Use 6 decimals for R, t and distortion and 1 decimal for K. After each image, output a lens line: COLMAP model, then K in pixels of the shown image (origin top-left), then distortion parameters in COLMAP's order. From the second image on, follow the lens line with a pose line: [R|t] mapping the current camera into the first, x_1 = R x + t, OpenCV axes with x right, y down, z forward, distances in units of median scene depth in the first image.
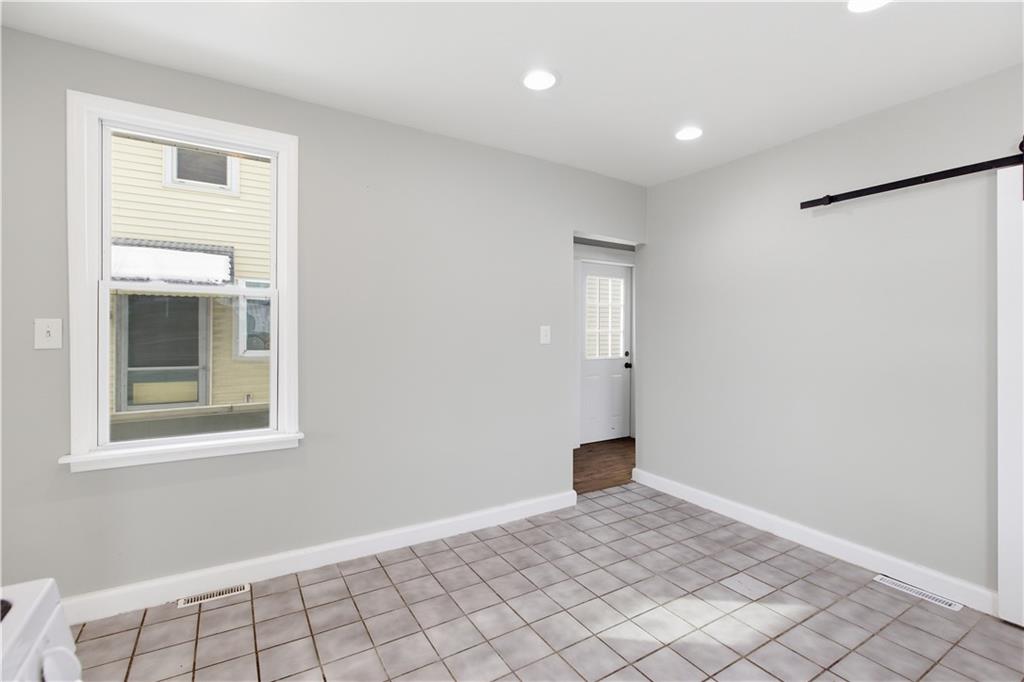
lens RADIAL K [[473.3, 0, 518.1], [0, 473.3, 340.6], [0, 0, 1]] dist [-0.002777, -0.000076]
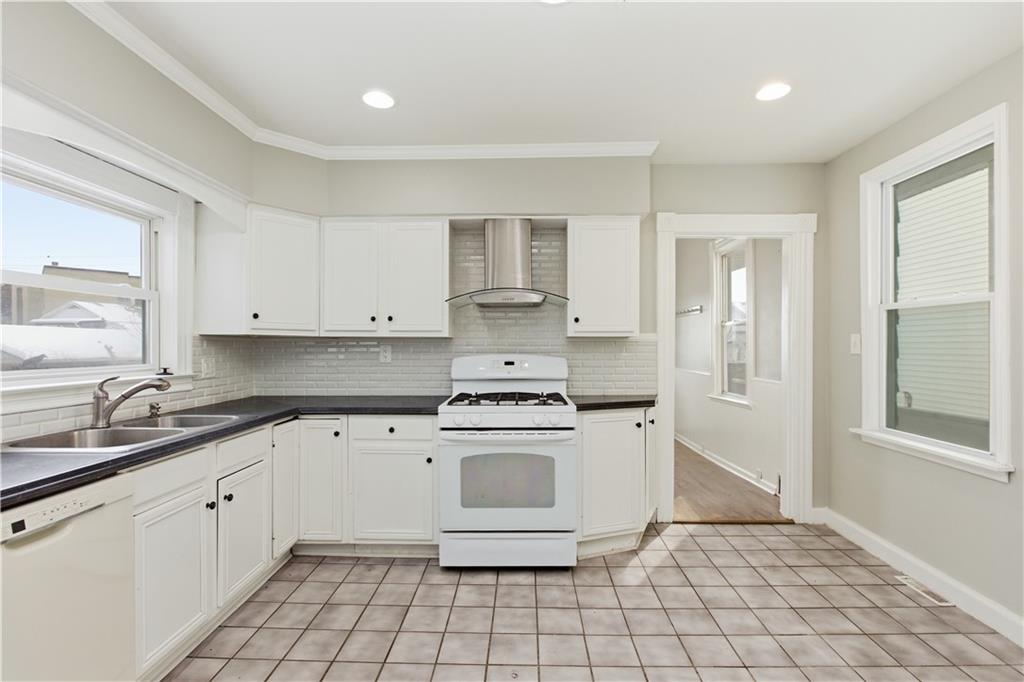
lens RADIAL K [[473.3, 0, 518.1], [0, 473.3, 340.6], [0, 0, 1]] dist [-0.002777, -0.000076]
pose [[-0.527406, -0.000844, -0.849613, 0.738881], [-0.019152, 0.999757, 0.010895, -0.019518], [0.849398, 0.022018, -0.527294, 0.759943]]
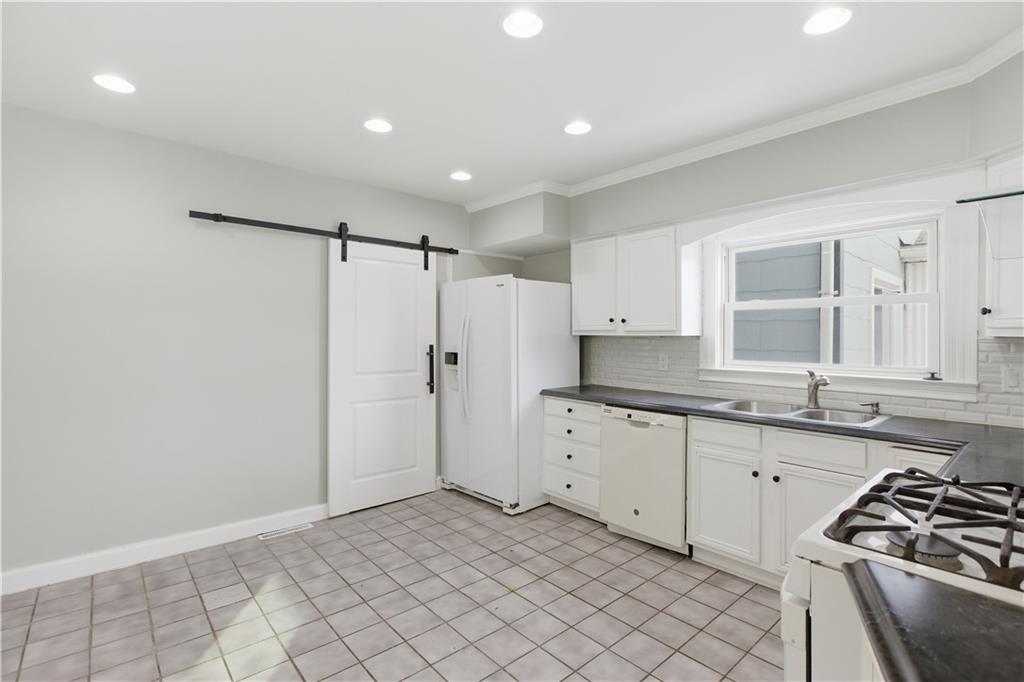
lens RADIAL K [[473.3, 0, 518.1], [0, 473.3, 340.6], [0, 0, 1]] dist [-0.002777, -0.000076]
pose [[-0.188714, 0.001197, 0.982031, -0.596452], [0.010925, 0.999940, 0.000881, -0.008412], [-0.981971, 0.010895, -0.188716, 0.579216]]
